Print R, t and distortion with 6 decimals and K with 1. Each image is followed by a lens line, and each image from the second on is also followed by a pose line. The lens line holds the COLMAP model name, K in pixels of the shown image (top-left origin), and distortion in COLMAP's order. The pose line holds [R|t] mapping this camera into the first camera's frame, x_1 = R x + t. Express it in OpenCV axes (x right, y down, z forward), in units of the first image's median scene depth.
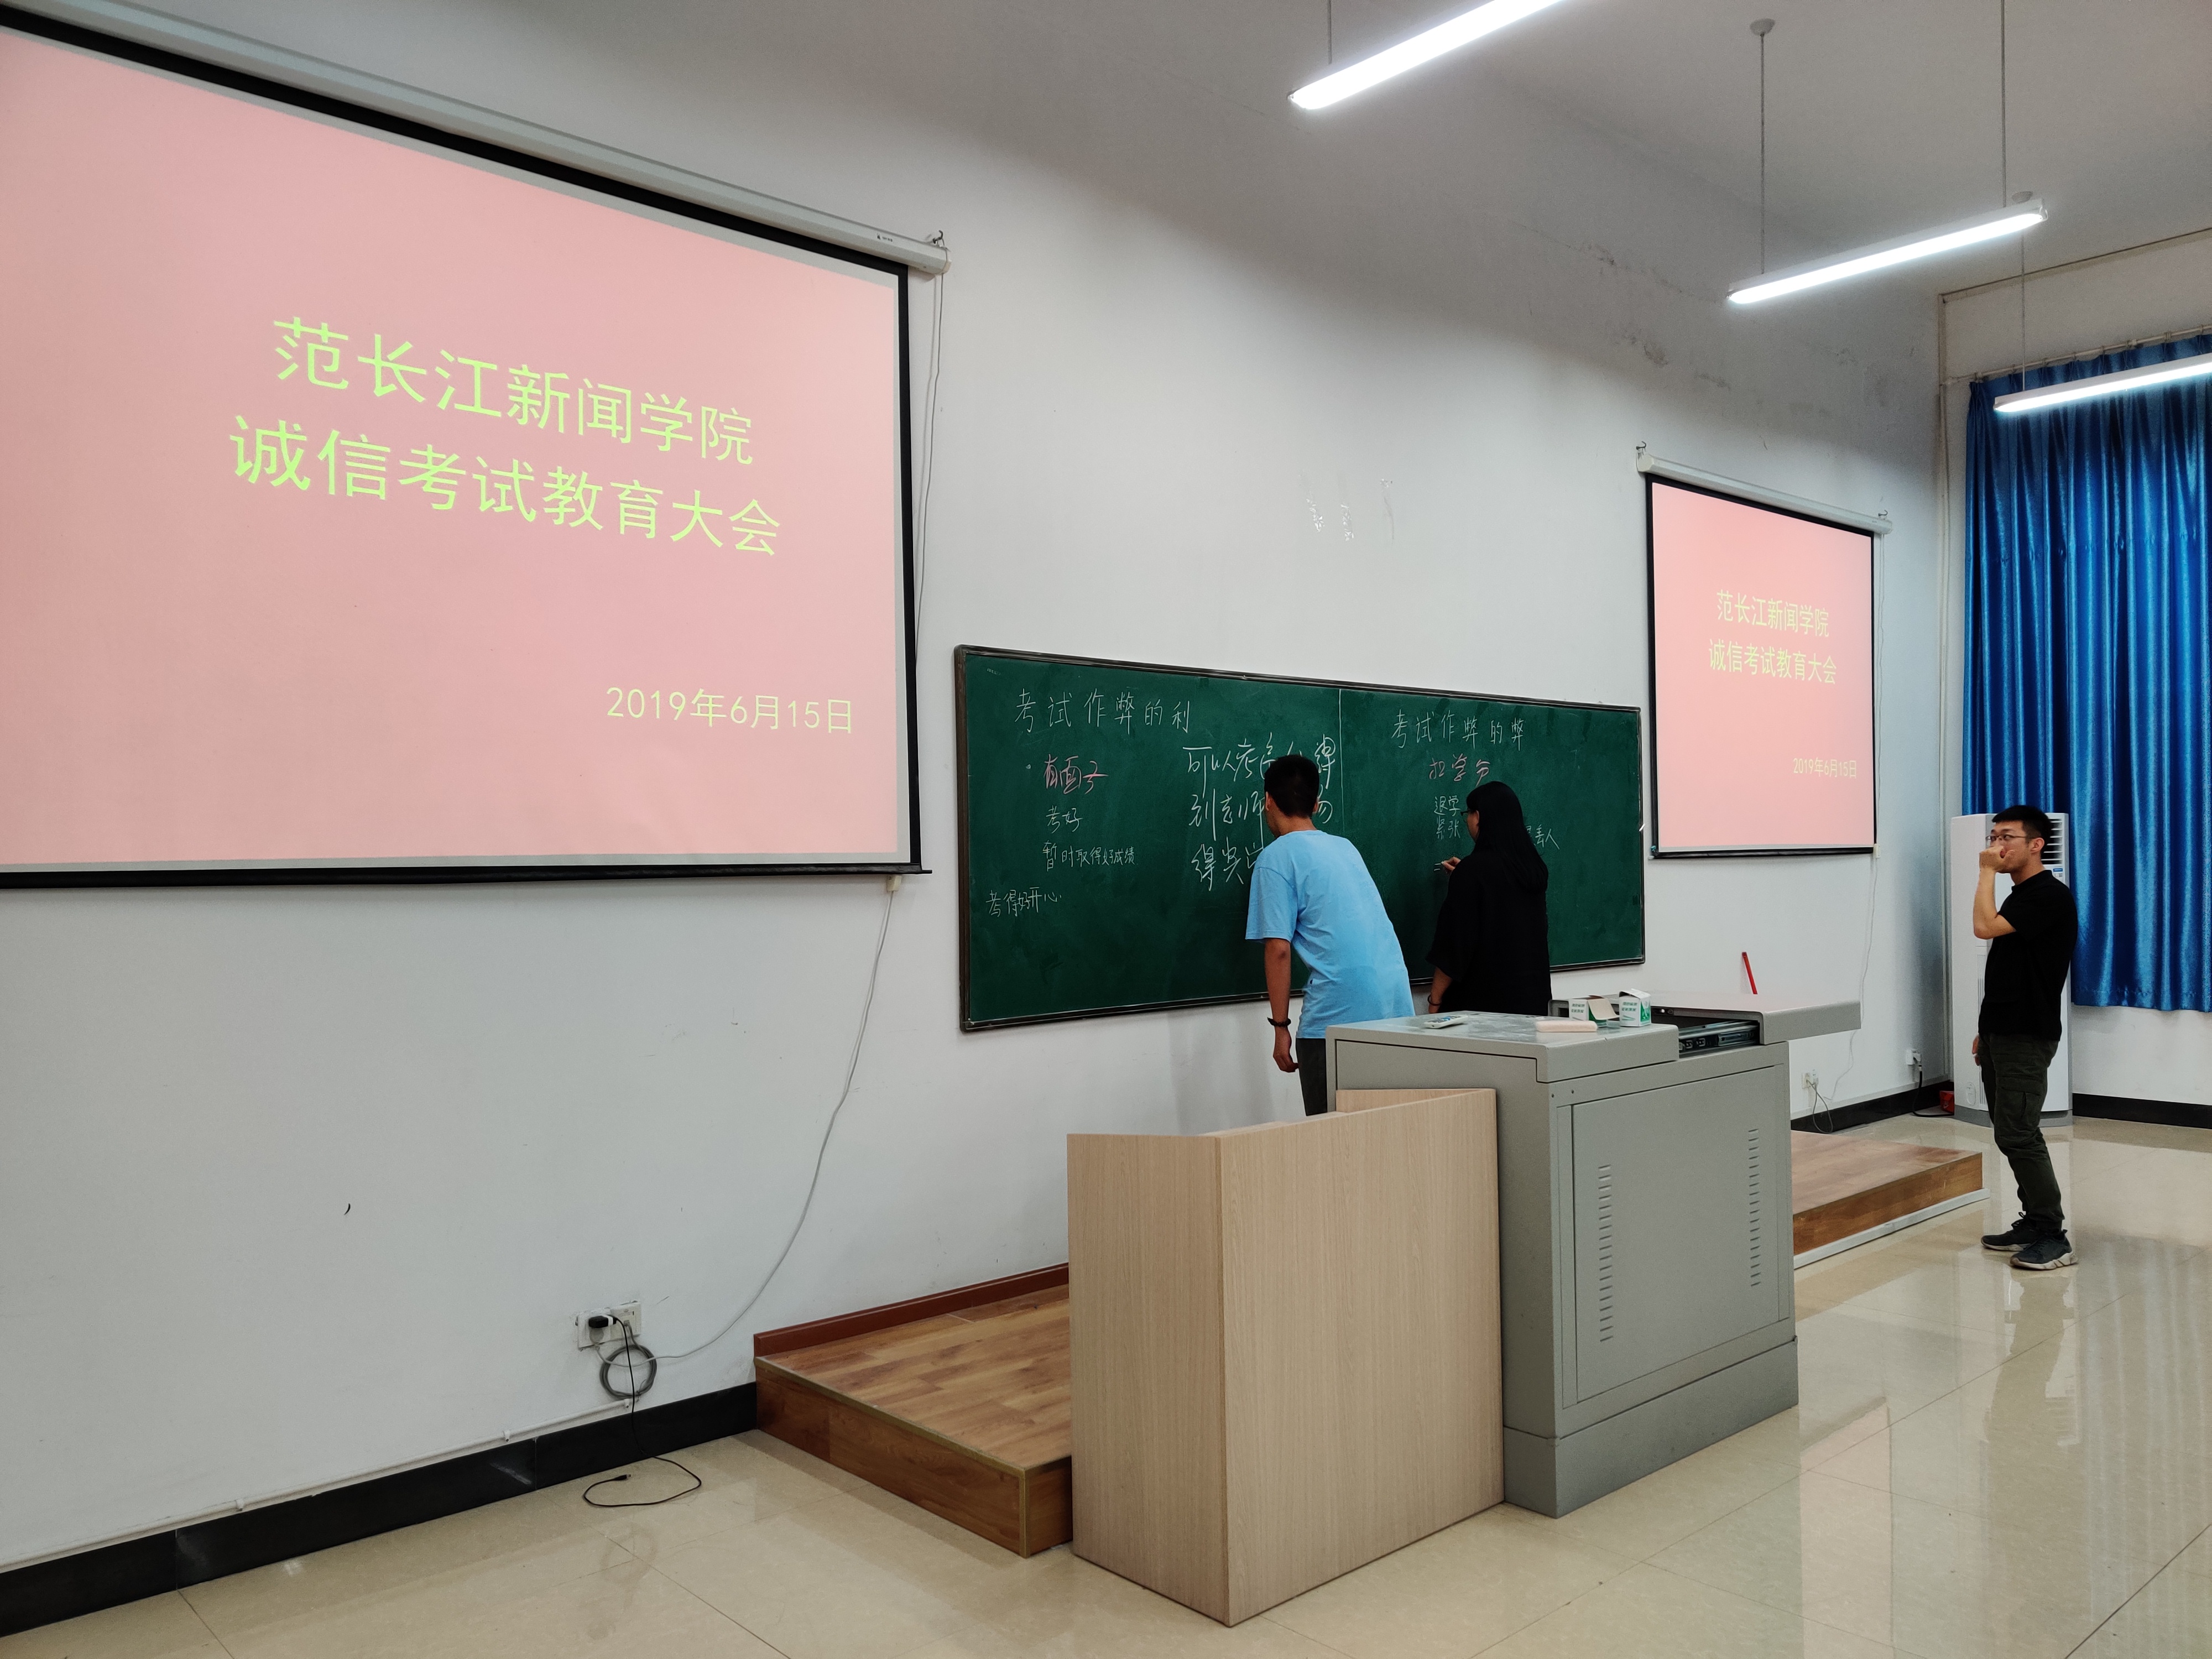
lens RADIAL K [[1682.9, 0, 1121.2], [0, 1682.9, 831.5], [0, 0, 1]] dist [0.005920, 0.003251]
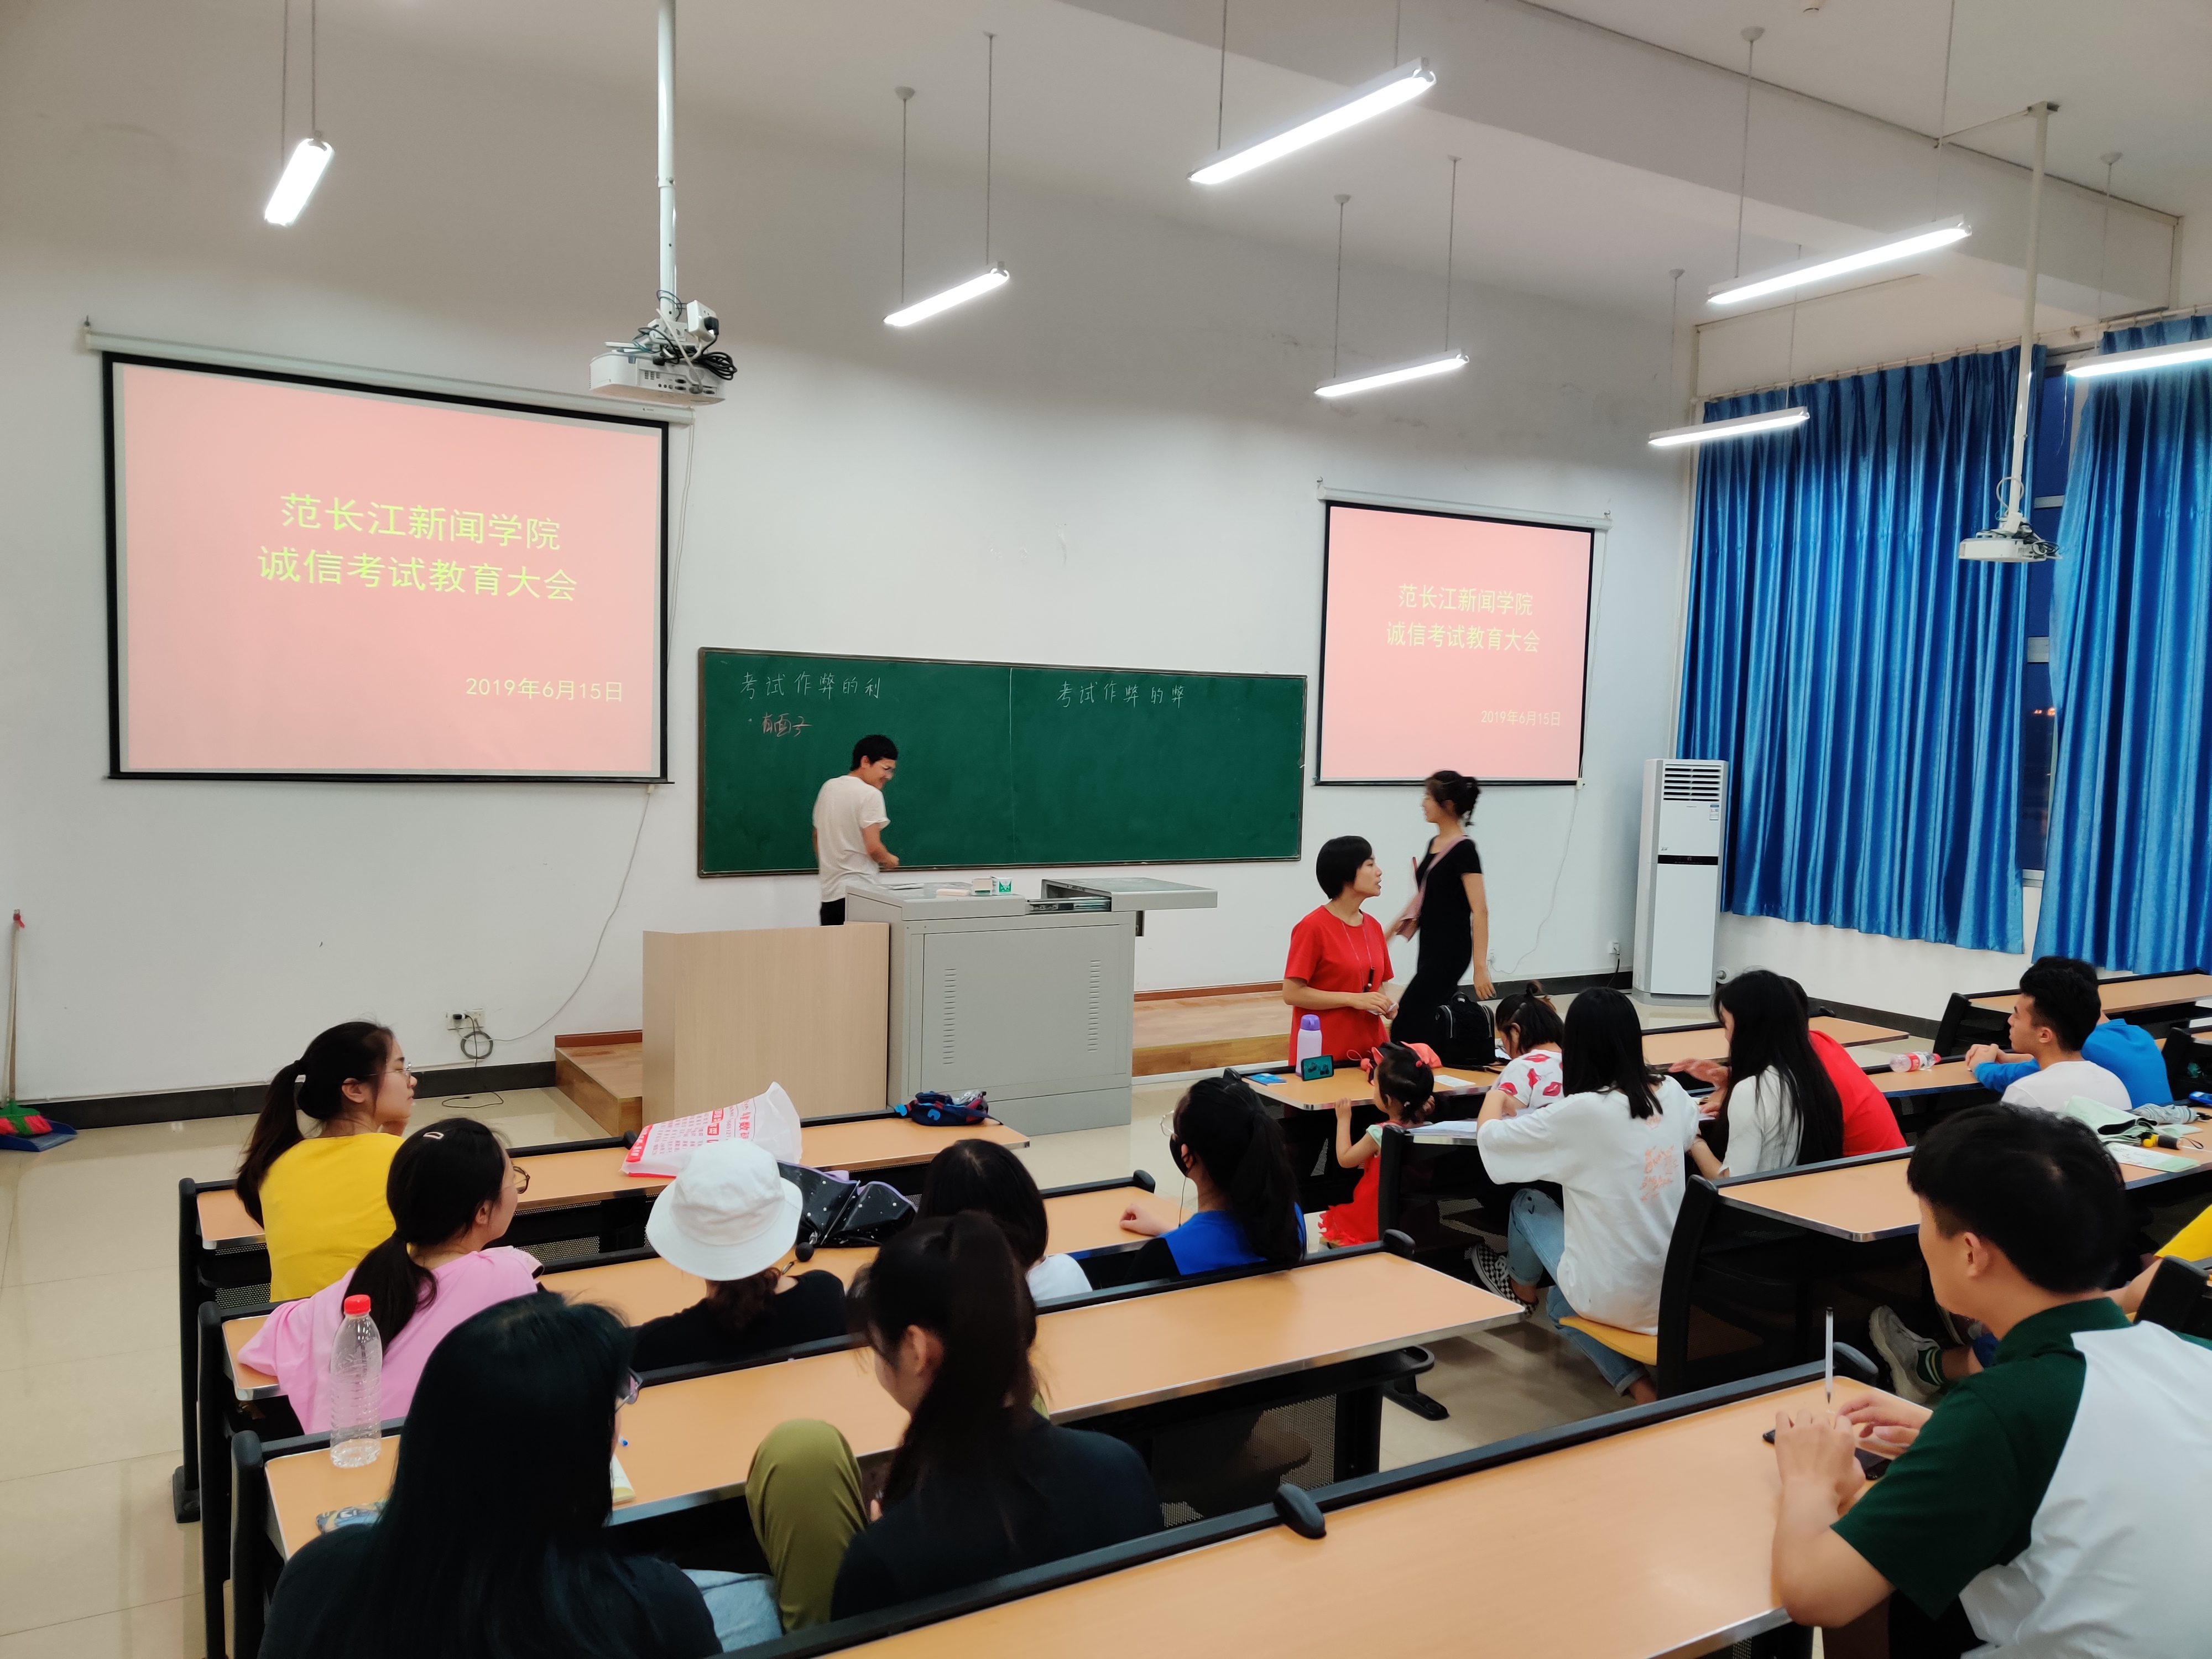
lens RADIAL K [[1682.9, 0, 1089.7], [0, 1682.9, 834.6], [0, 0, 1]] dist [0.005920, 0.003251]
pose [[0.980754, 0.054455, -0.187502, 0.687338], [-0.038555, 0.995425, 0.087423, -0.098454], [0.191405, -0.078511, 0.978366, -0.656961]]
